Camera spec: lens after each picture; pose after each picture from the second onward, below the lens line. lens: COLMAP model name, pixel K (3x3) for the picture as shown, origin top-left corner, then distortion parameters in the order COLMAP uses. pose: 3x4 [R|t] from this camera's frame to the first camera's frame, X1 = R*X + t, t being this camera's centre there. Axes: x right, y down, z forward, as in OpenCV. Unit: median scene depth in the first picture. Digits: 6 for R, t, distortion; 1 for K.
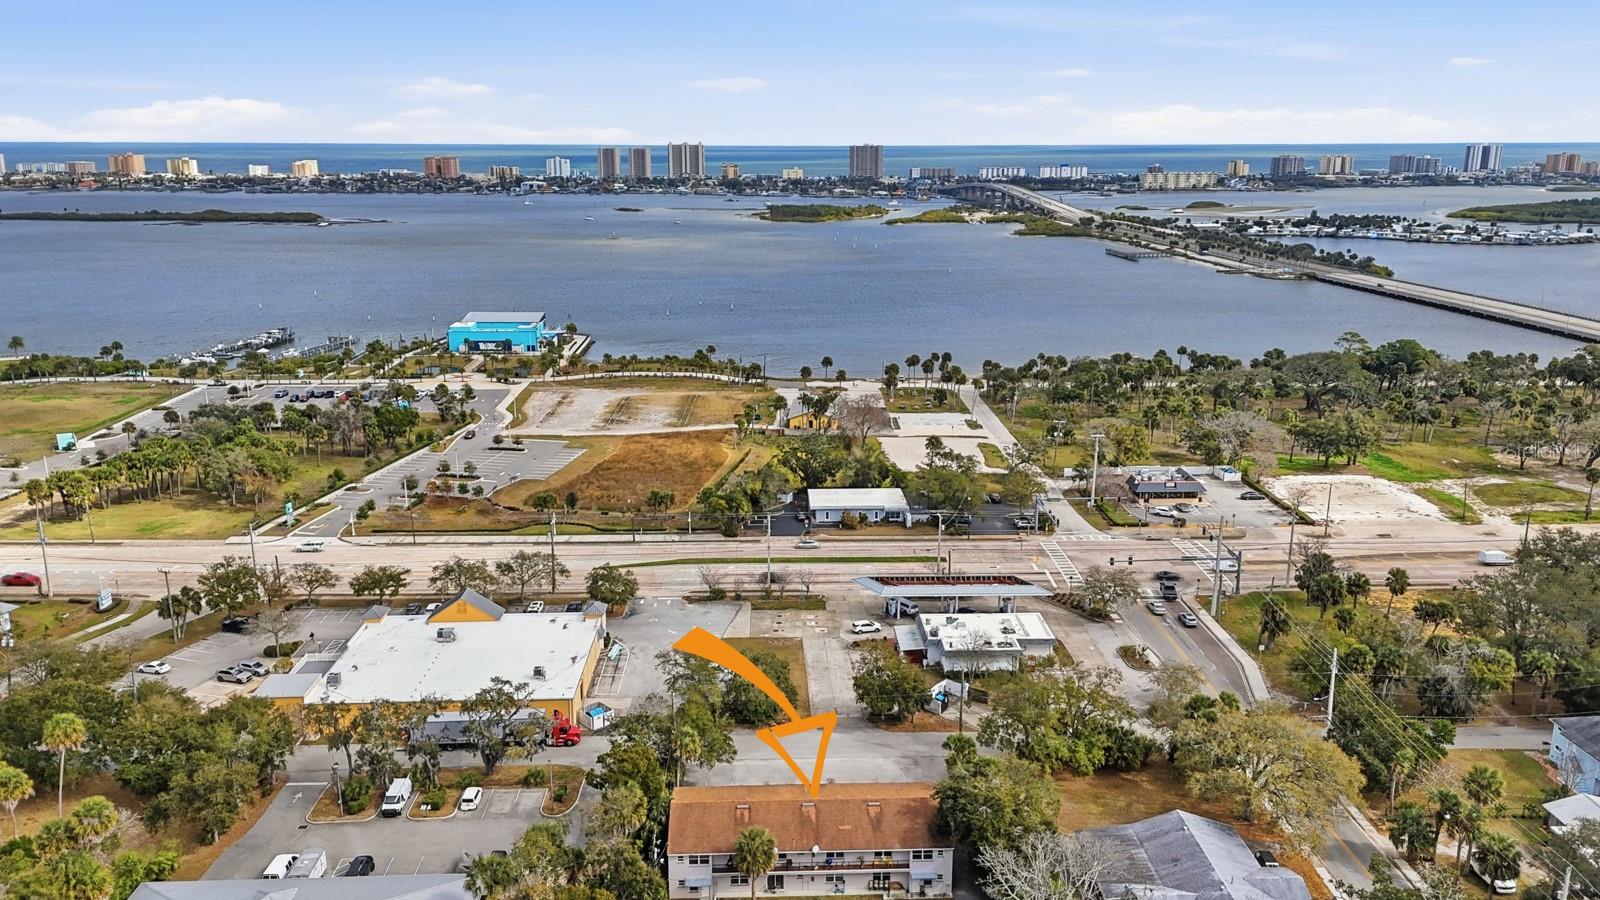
lens RADIAL K [[1240.7, 0, 818.4], [0, 1240.7, 451.5], [0, 0, 1]] dist [0.048930, -0.011947]
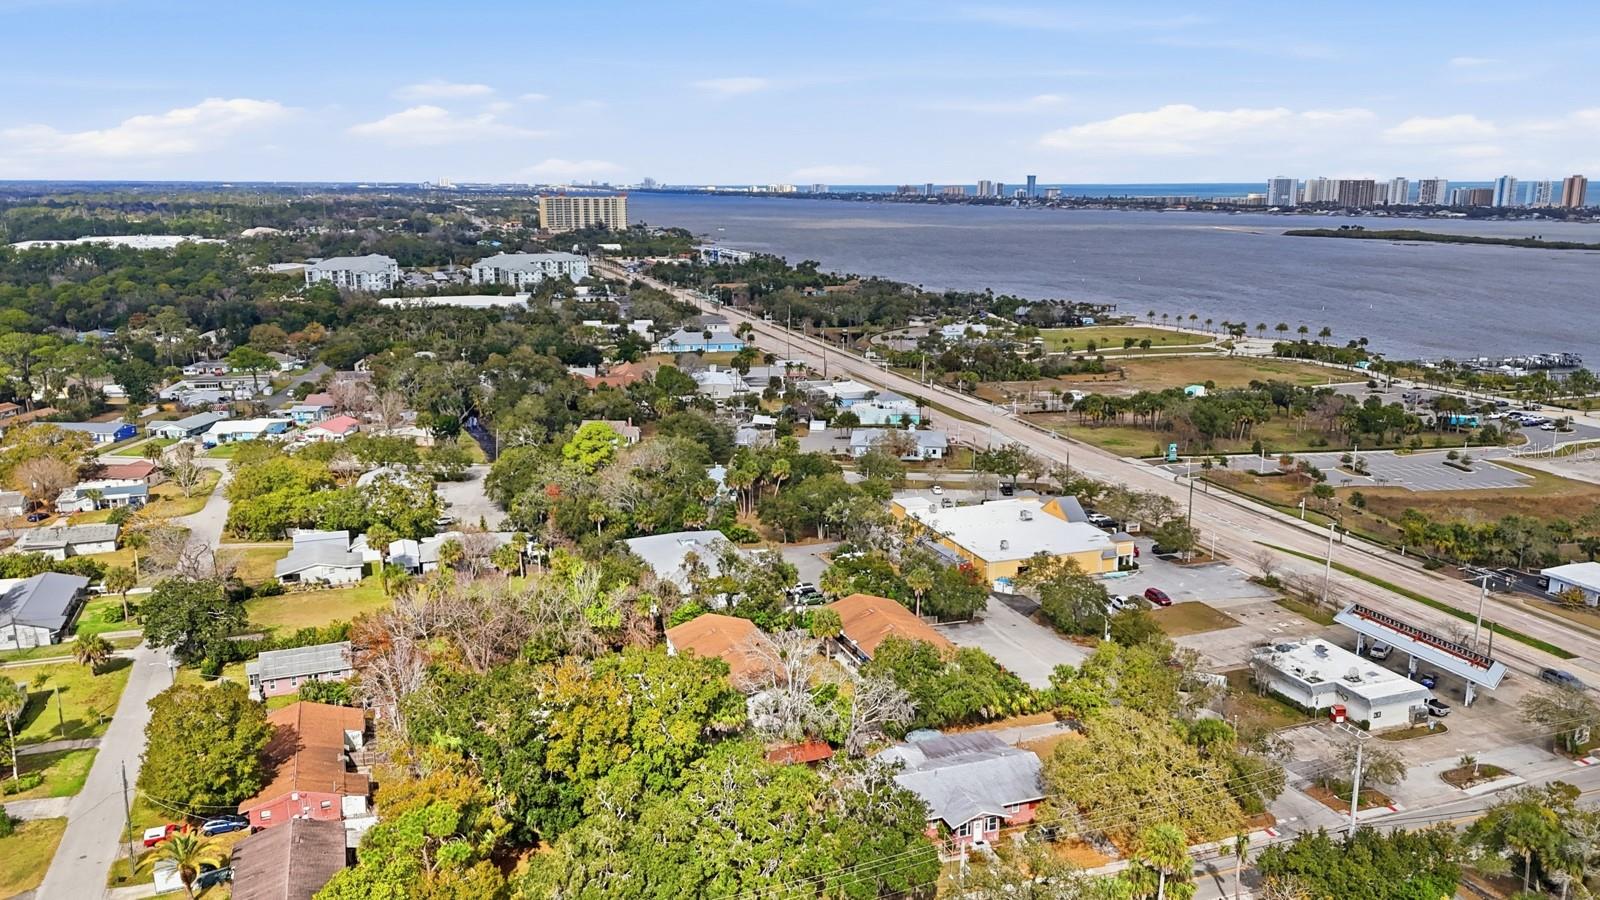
lens RADIAL K [[1240.7, 0, 818.4], [0, 1240.7, 451.5], [0, 0, 1]] dist [0.048930, -0.011947]
pose [[0.360514, 0.215252, -0.907577, 0.134821], [-0.232659, 0.963005, 0.135980, -0.008831], [0.903271, 0.162133, 0.397257, 0.039138]]
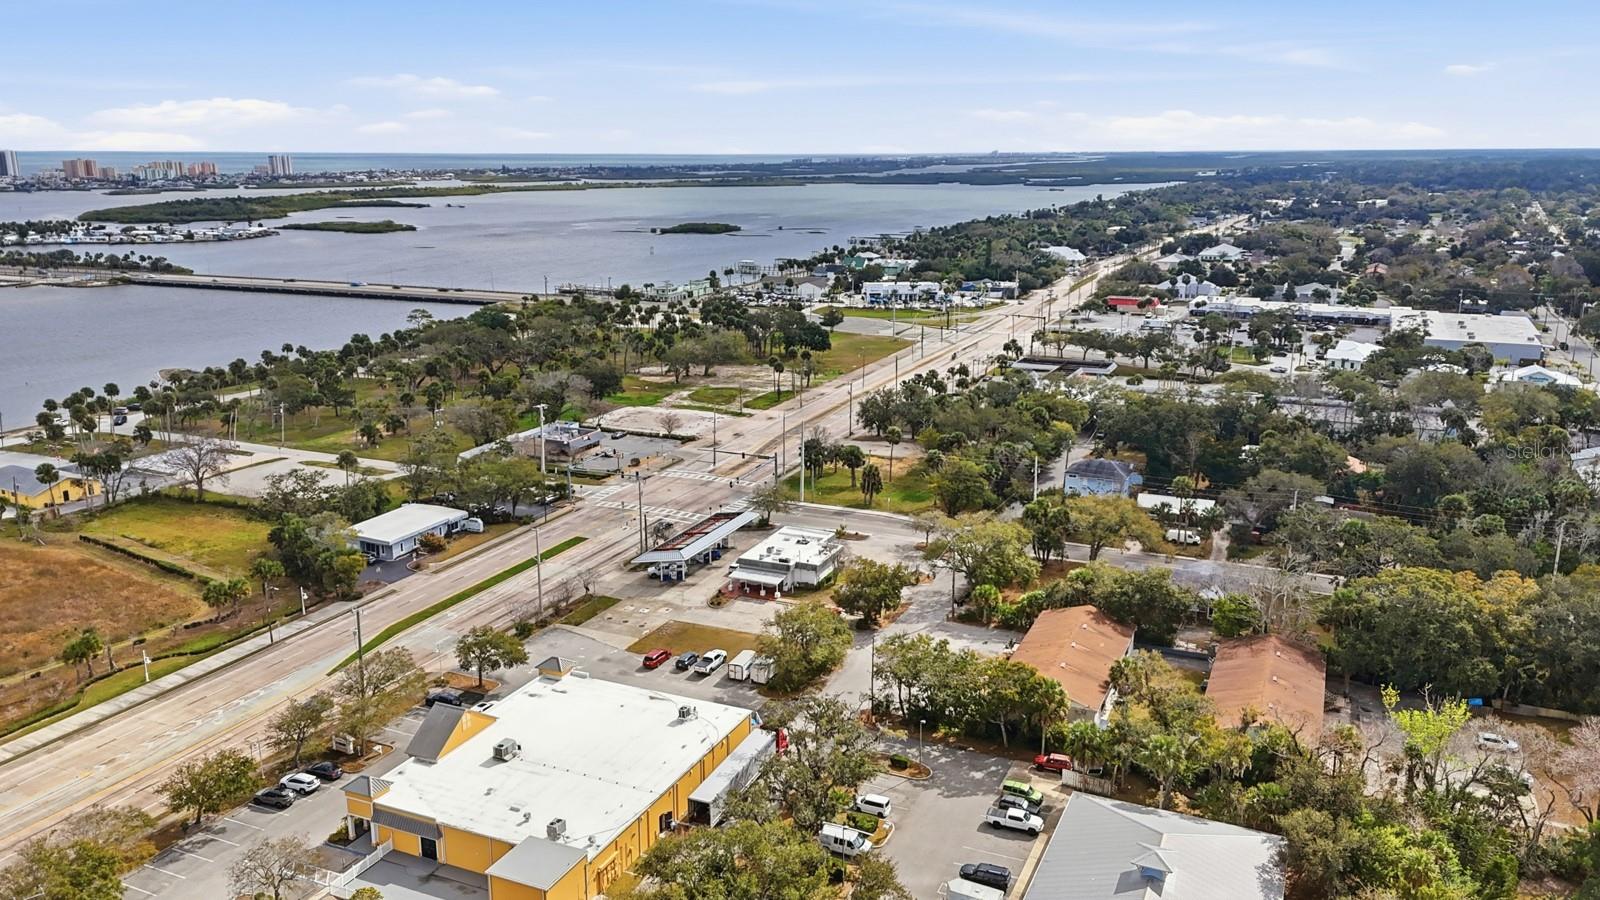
lens RADIAL K [[1143.3, 0, 800.0], [0, 1143.3, 450.0], [0, 0, 1]] dist [0.047622, -0.008748]
pose [[0.461426, -0.227385, 0.857544, -0.129444], [0.216774, 0.966196, 0.139553, -0.016671], [-0.860287, 0.121500, 0.495119, 0.071709]]
